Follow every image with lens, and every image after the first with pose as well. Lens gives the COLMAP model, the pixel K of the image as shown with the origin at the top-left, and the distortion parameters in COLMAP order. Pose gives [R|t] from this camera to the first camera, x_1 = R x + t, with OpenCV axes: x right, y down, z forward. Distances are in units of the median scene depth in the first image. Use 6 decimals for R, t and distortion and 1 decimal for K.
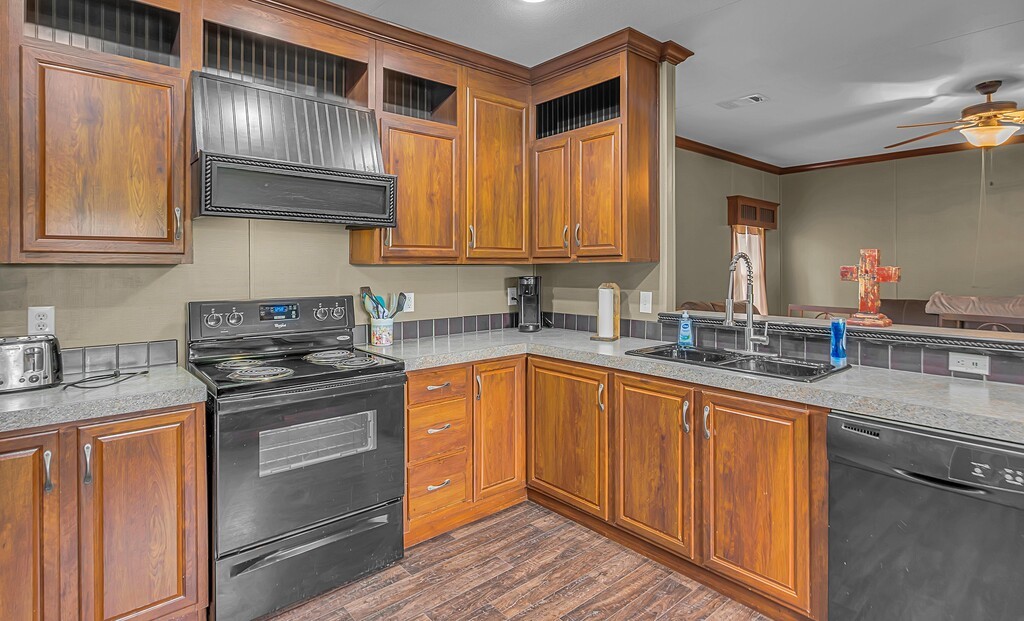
lens RADIAL K [[529.6, 0, 526.4], [0, 529.6, 267.5], [0, 0, 1]] dist [0.006685, 0.000592]
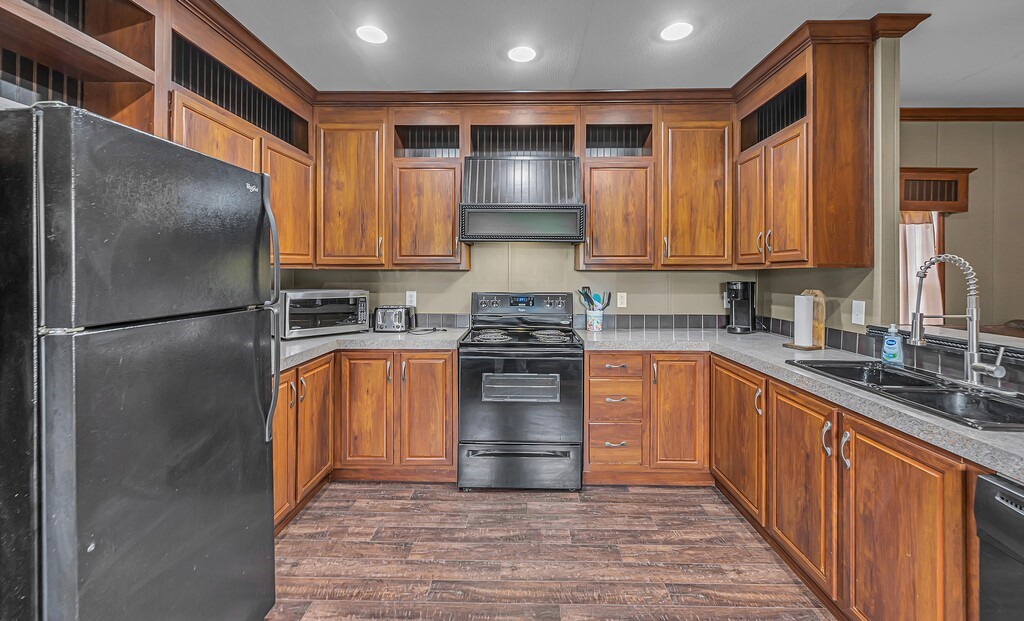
lens RADIAL K [[422.4, 0, 519.3], [0, 422.4, 272.0], [0, 0, 1]] dist [0.004384, 0.000605]
pose [[0.735339, 0.003084, -0.677692, 0.340619], [-0.006335, 0.999977, -0.002324, 0.002722], [0.677669, 0.006002, 0.735342, 0.096035]]
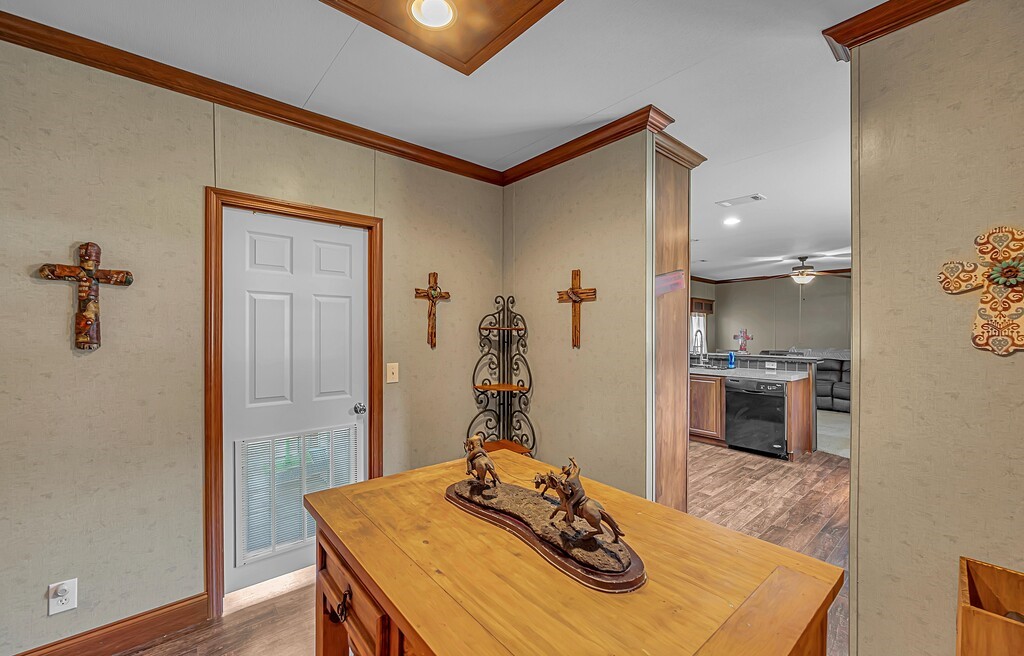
lens RADIAL K [[407.7, 0, 507.5], [0, 407.7, 332.6], [0, 0, 1]] dist [0.001770, 0.000011]
pose [[0.999469, 0.001338, -0.032551, -0.433667], [-0.001411, 0.999997, -0.002231, -0.005215], [0.032548, 0.002276, 0.999468, -0.966319]]
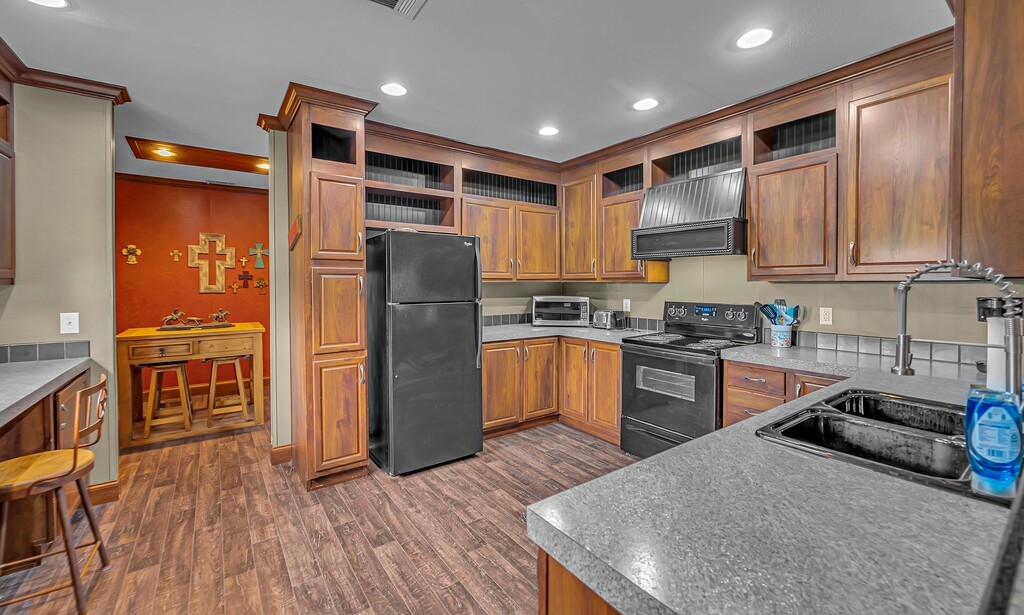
lens RADIAL K [[416.1, 0, 510.9], [0, 416.1, 291.1], [0, 0, 1]] dist [-0.013255, -0.000082]
pose [[-0.108866, 0.018525, -0.993884, 0.835042], [-0.004112, 0.999809, 0.019086, 0.000507], [0.994048, 0.006164, -0.108769, 0.522934]]
